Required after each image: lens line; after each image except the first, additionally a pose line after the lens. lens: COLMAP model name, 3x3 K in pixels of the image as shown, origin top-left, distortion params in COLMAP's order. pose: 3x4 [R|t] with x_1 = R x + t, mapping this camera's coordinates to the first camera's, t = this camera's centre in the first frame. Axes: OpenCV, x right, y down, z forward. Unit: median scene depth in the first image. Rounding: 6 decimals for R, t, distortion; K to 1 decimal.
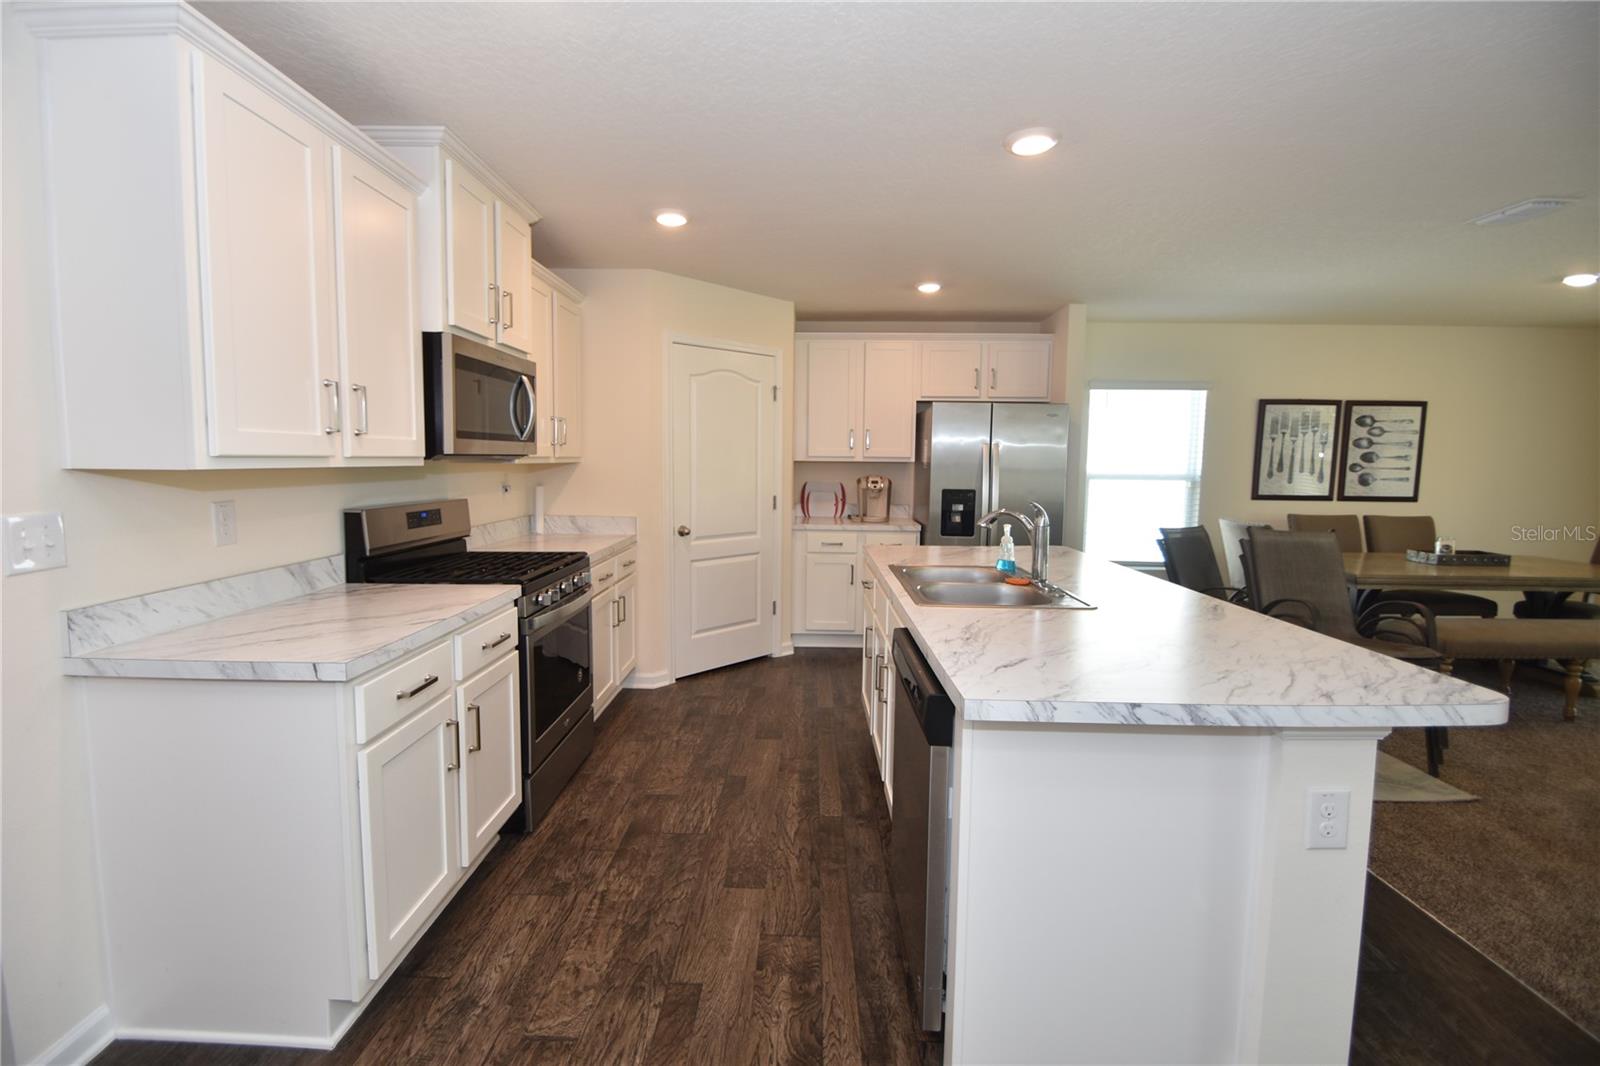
lens RADIAL K [[688.4, 0, 769.9], [0, 688.4, 523.6], [0, 0, 1]] dist [-0.023662, -0.000367]
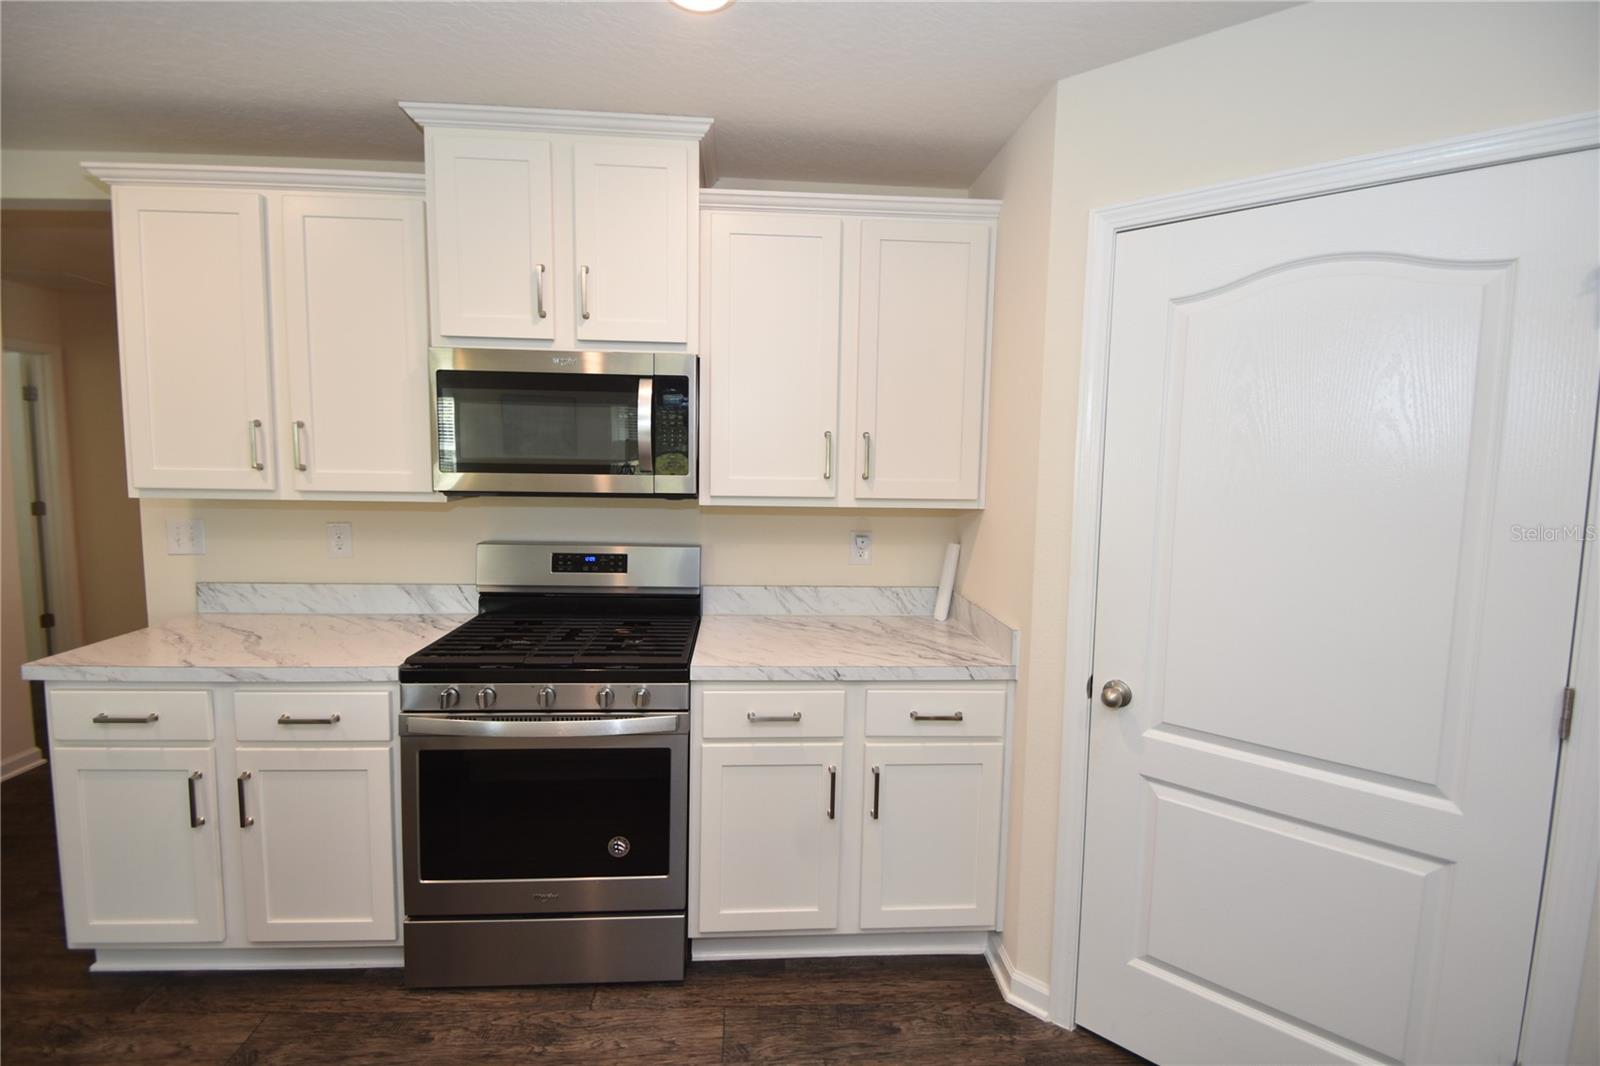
lens RADIAL K [[697.0, 0, 785.7], [0, 697.0, 517.5], [0, 0, 1]] dist [0.004639, -0.011891]
pose [[0.118214, 0.082201, -0.989580, 0.227568], [-0.110447, 0.991473, 0.069164, -0.090928], [0.986827, 0.101120, 0.126285, 0.680223]]
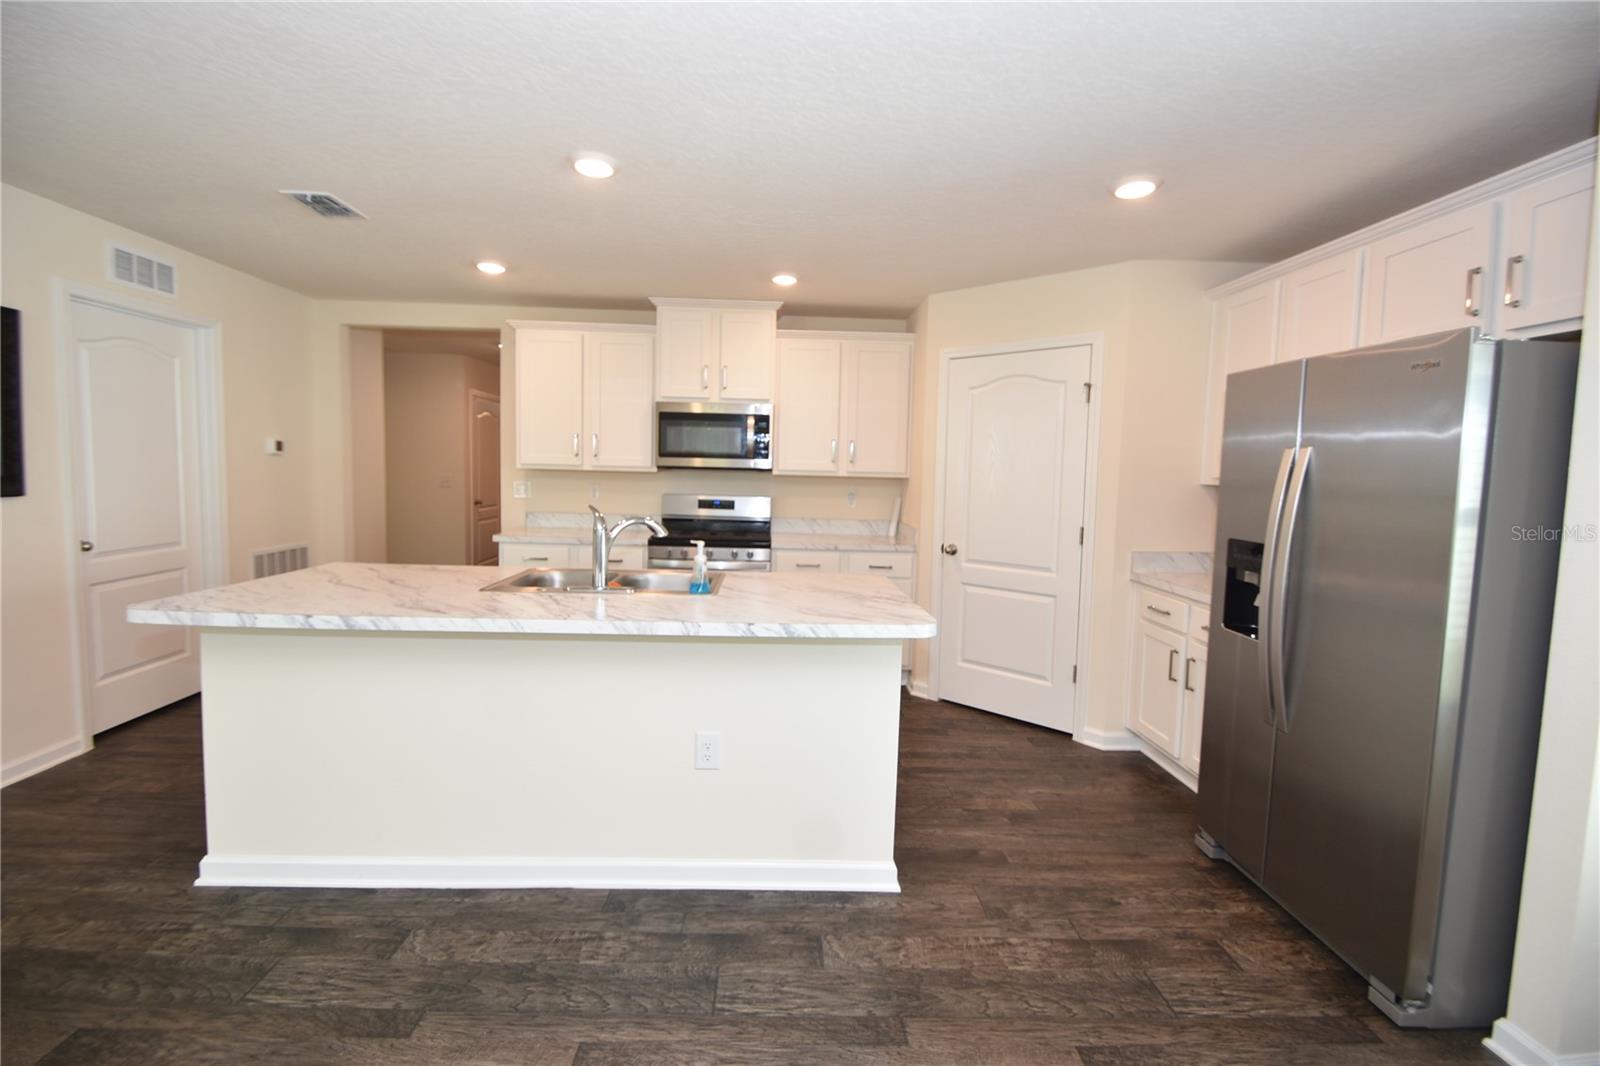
lens RADIAL K [[677.8, 0, 790.7], [0, 677.8, 513.4], [0, 0, 1]] dist [0.010239, -0.011053]
pose [[0.088329, 0.060782, -0.994235, 0.735290], [-0.117556, 0.991797, 0.050189, -0.055967], [0.989130, 0.112445, 0.094749, 0.619663]]
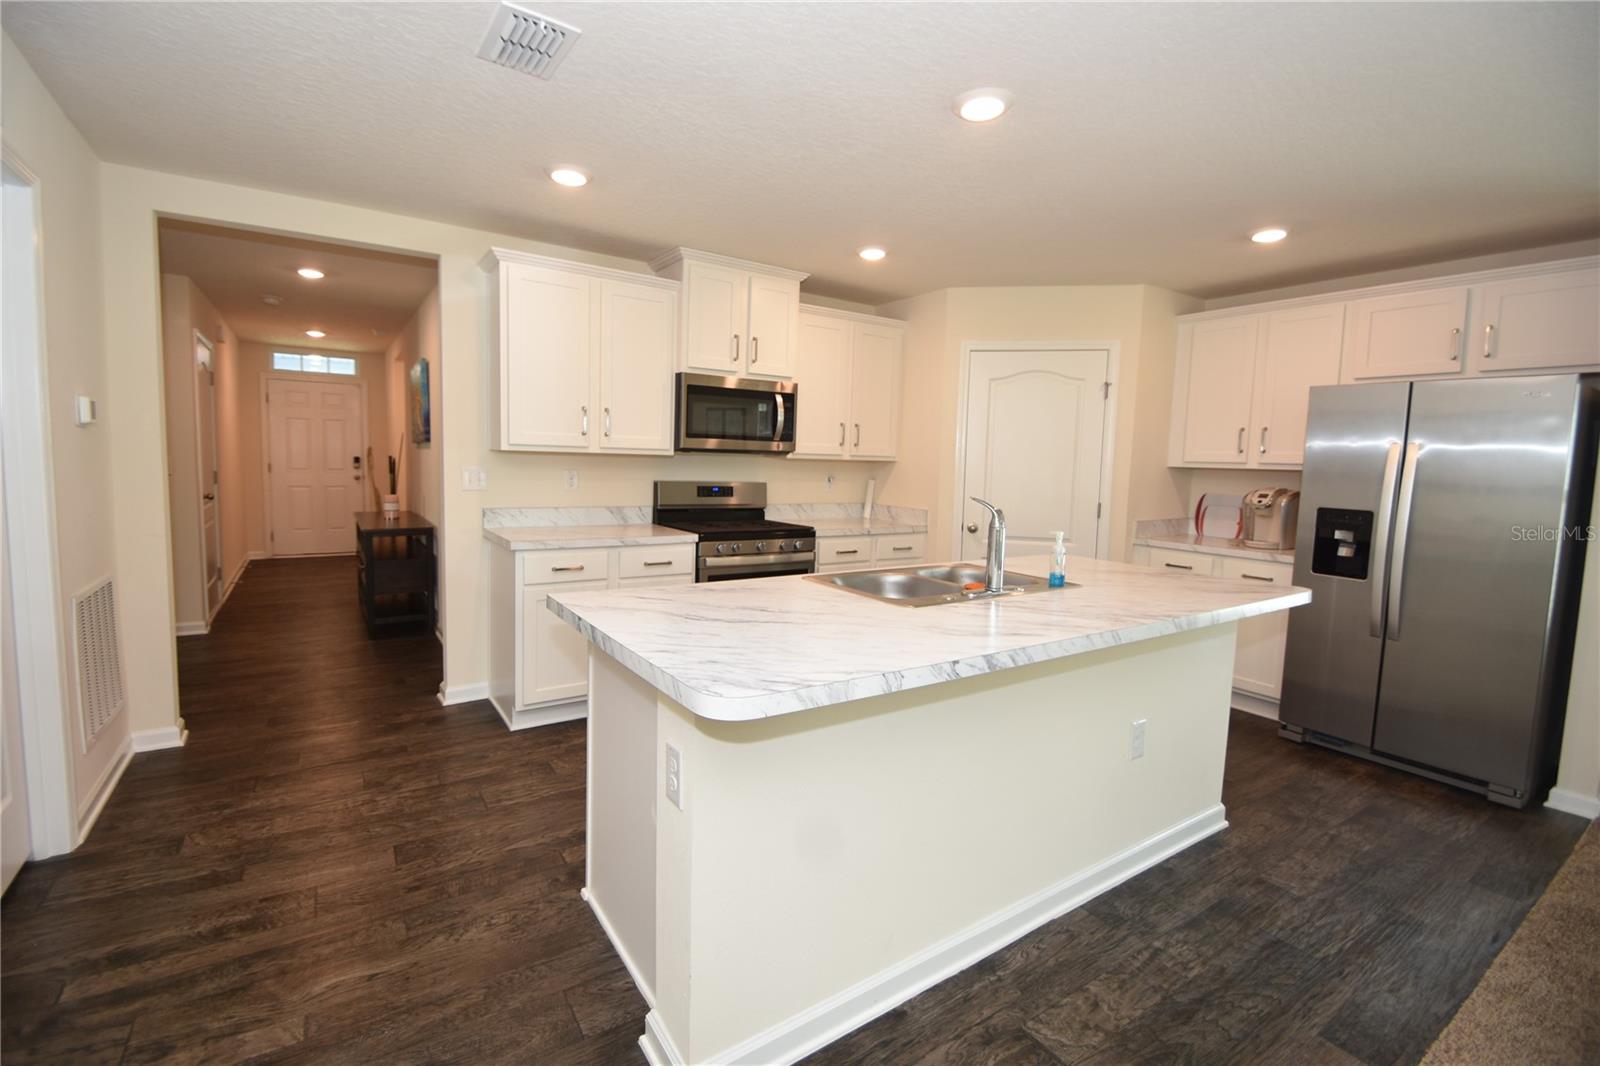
lens RADIAL K [[677.8, 0, 790.7], [0, 677.8, 513.4], [0, 0, 1]] dist [0.010239, -0.011053]
pose [[0.585680, 0.075330, -0.807034, 0.500604], [-0.100056, 0.994776, 0.020241, -0.003866], [0.804343, 0.068894, 0.590157, 0.144703]]
